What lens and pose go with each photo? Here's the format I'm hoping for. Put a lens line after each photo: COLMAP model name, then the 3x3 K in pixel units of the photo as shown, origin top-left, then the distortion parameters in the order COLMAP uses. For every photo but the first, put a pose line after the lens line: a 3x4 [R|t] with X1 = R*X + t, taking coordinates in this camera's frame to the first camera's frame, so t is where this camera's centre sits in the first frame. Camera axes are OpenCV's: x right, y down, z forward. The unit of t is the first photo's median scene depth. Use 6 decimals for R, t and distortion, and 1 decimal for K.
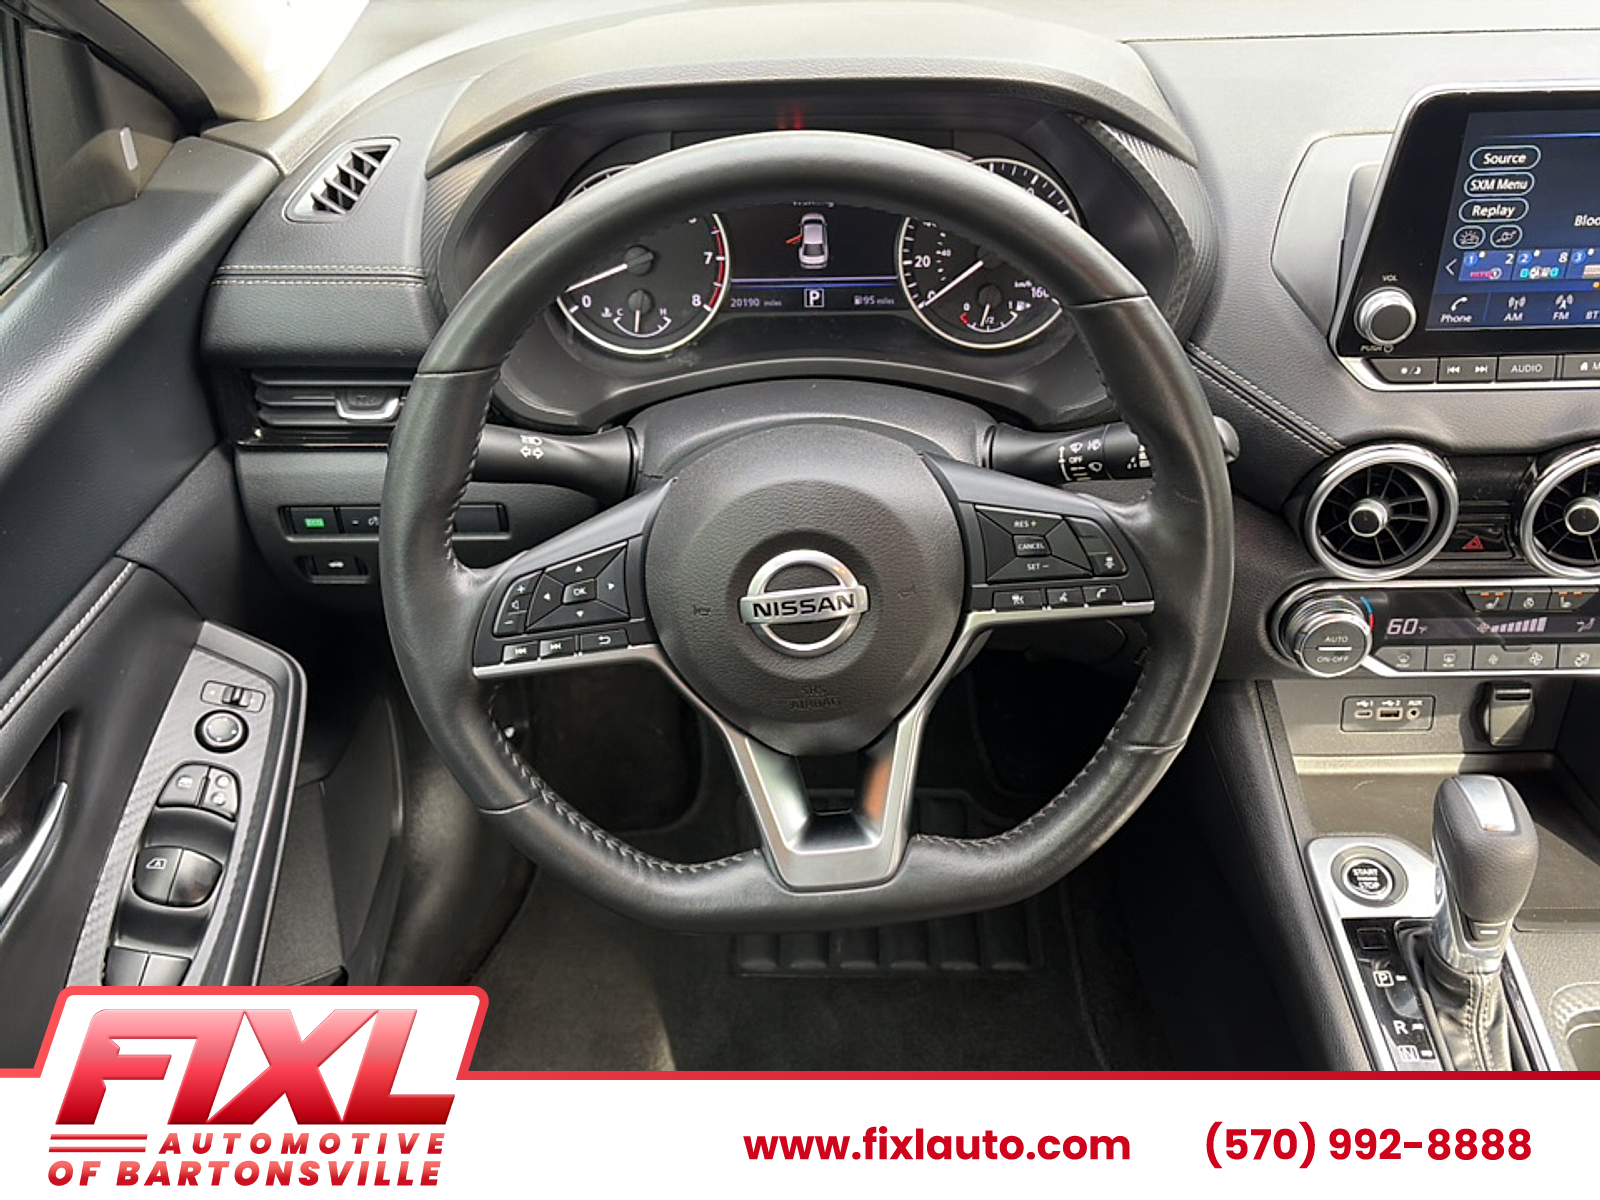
lens RADIAL K [[1633.6, 0, 802.3], [0, 1633.6, 598.6], [0, 0, 1]] dist [0.059966, 0.000000]
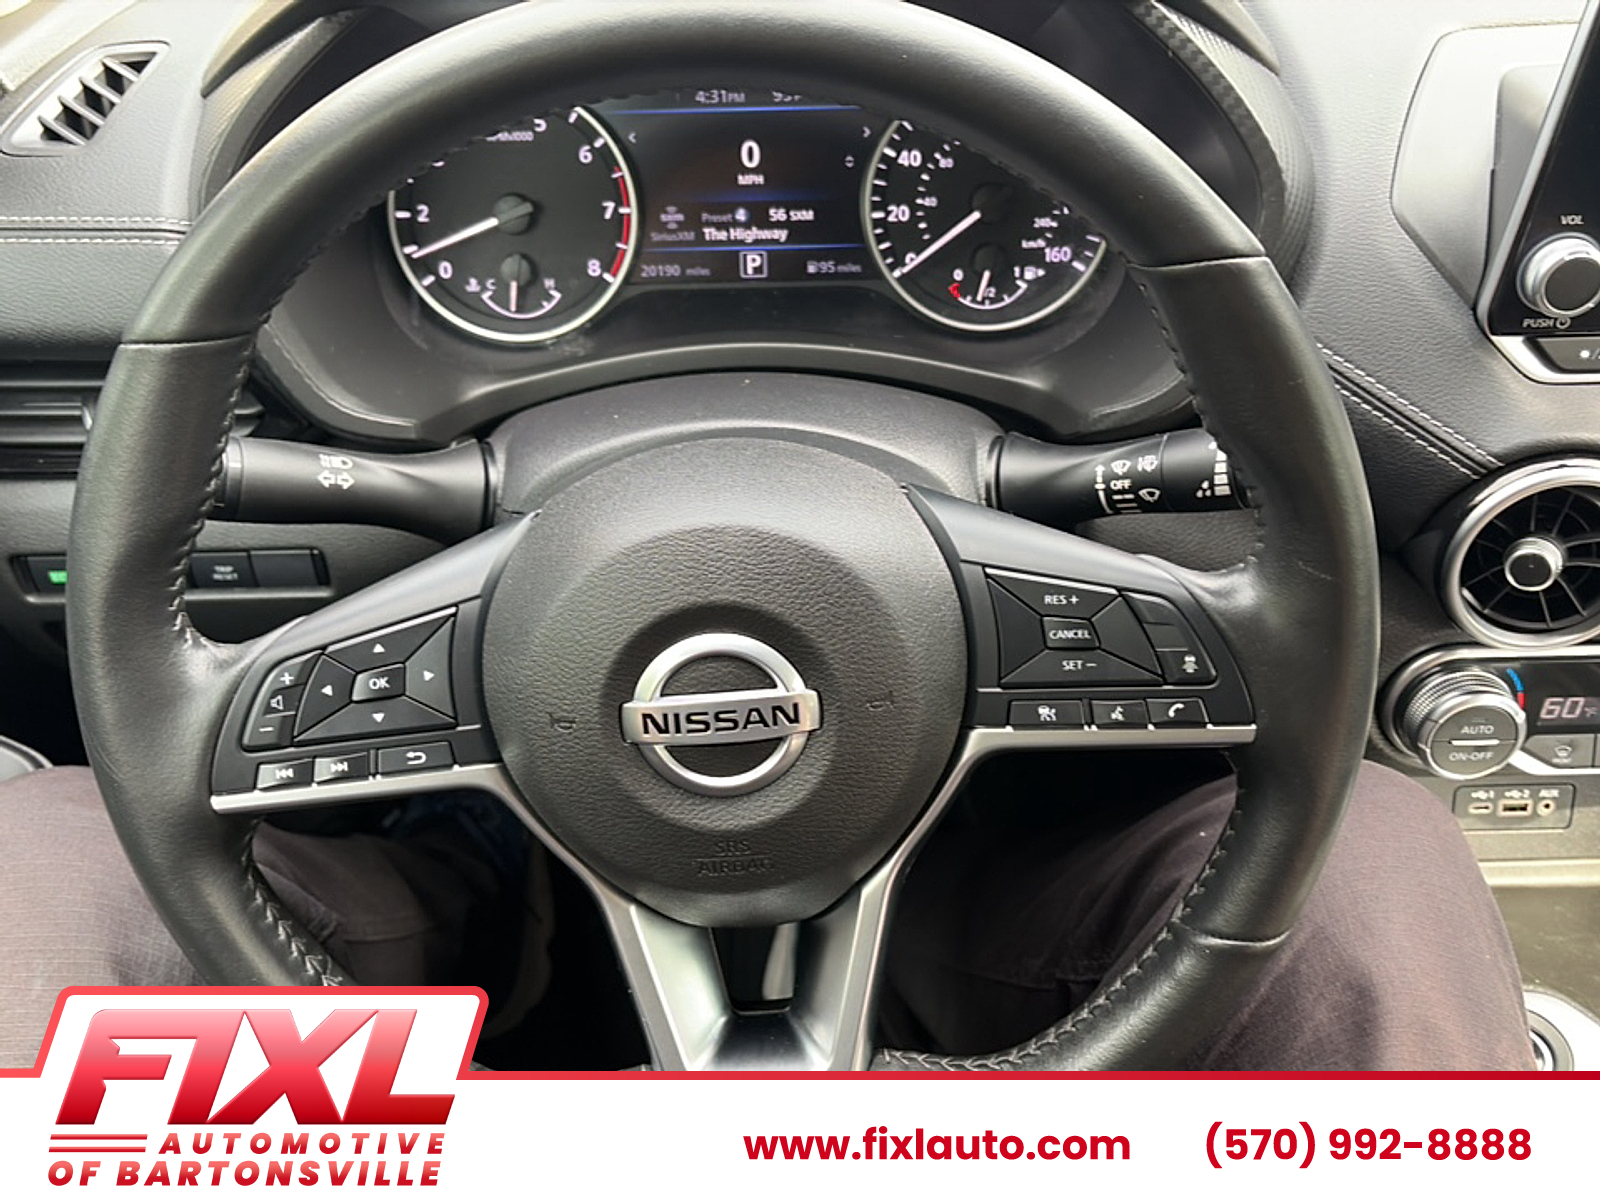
lens RADIAL K [[1633.6, 0, 813.6], [0, 1633.6, 576.1], [0, 0, 1]] dist [0.059966, 0.000000]
pose [[0.999794, -0.008514, 0.018442, 0.021357], [0.008786, 0.999854, -0.014689, -0.033509], [-0.018314, 0.014848, 0.999722, 0.279142]]
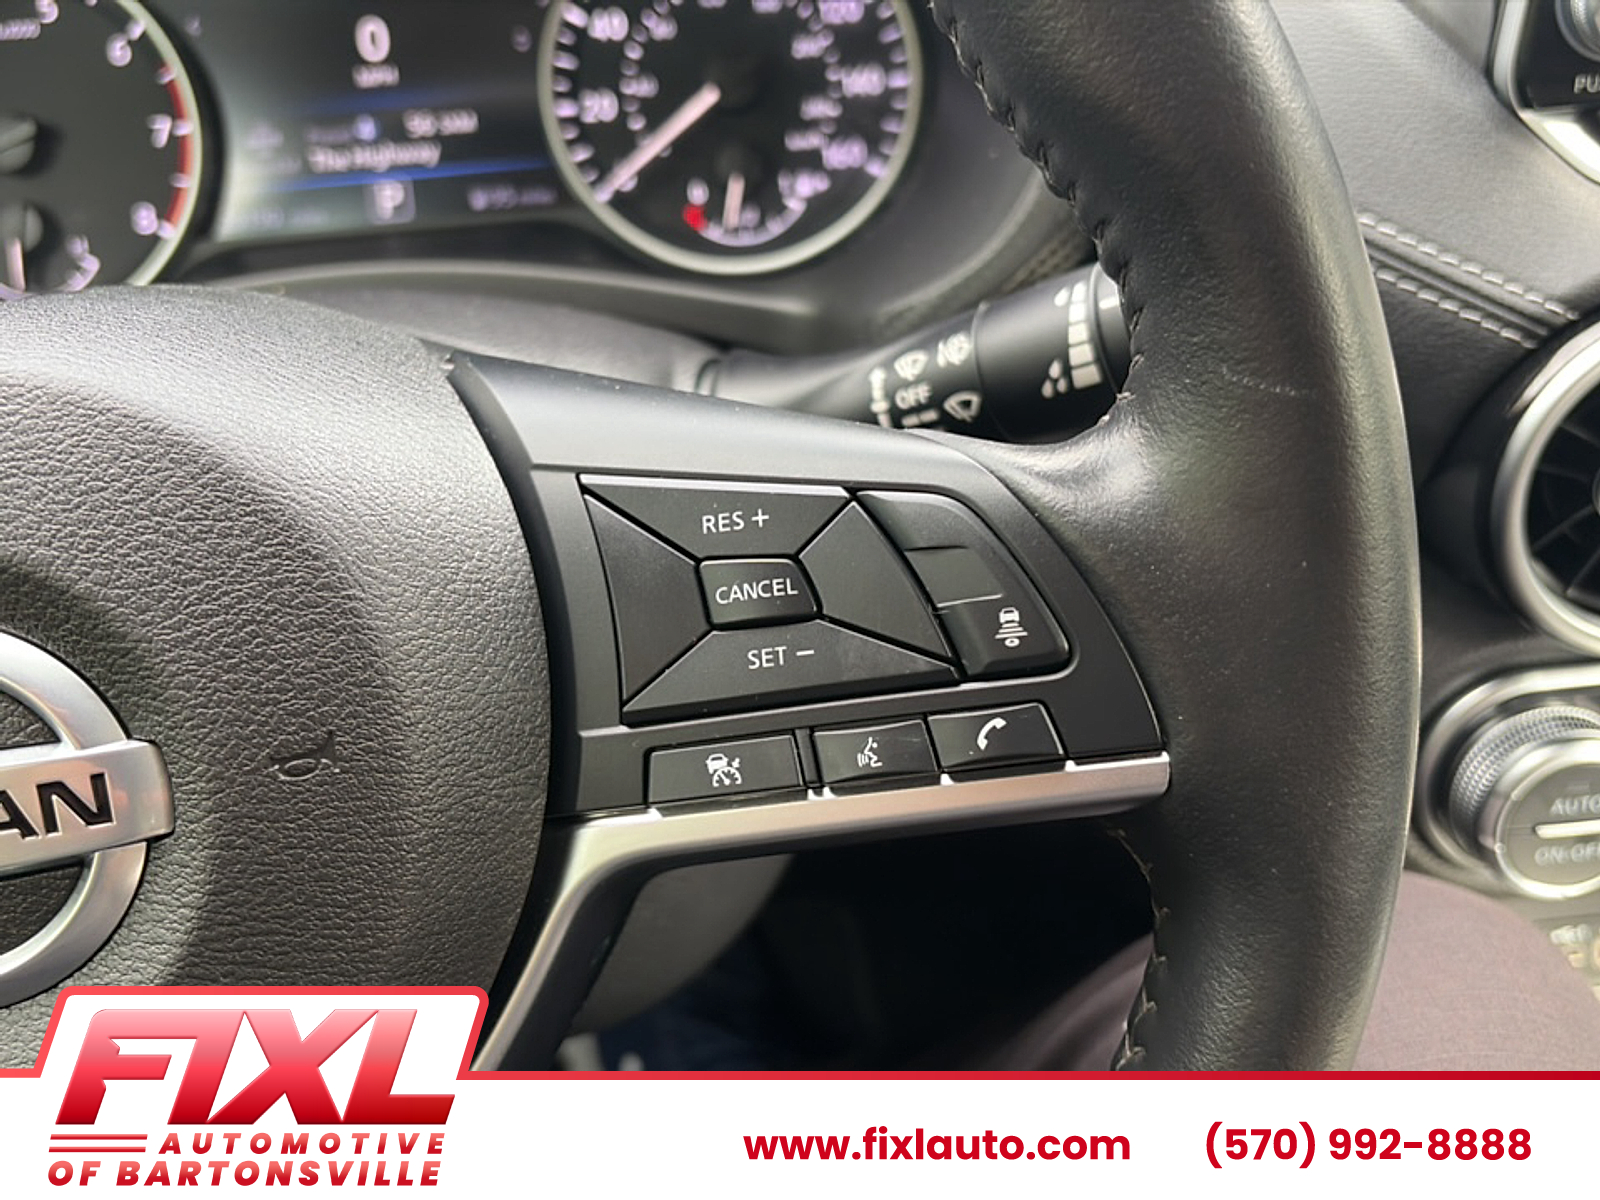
lens RADIAL K [[1633.6, 0, 799.5], [0, 1633.6, 564.4], [0, 0, 1]] dist [0.059966, 0.000000]
pose [[0.996231, -0.078644, 0.036578, 0.111907], [0.083396, 0.984417, -0.154815, 0.012857], [-0.023833, 0.157282, 0.987266, 0.564119]]
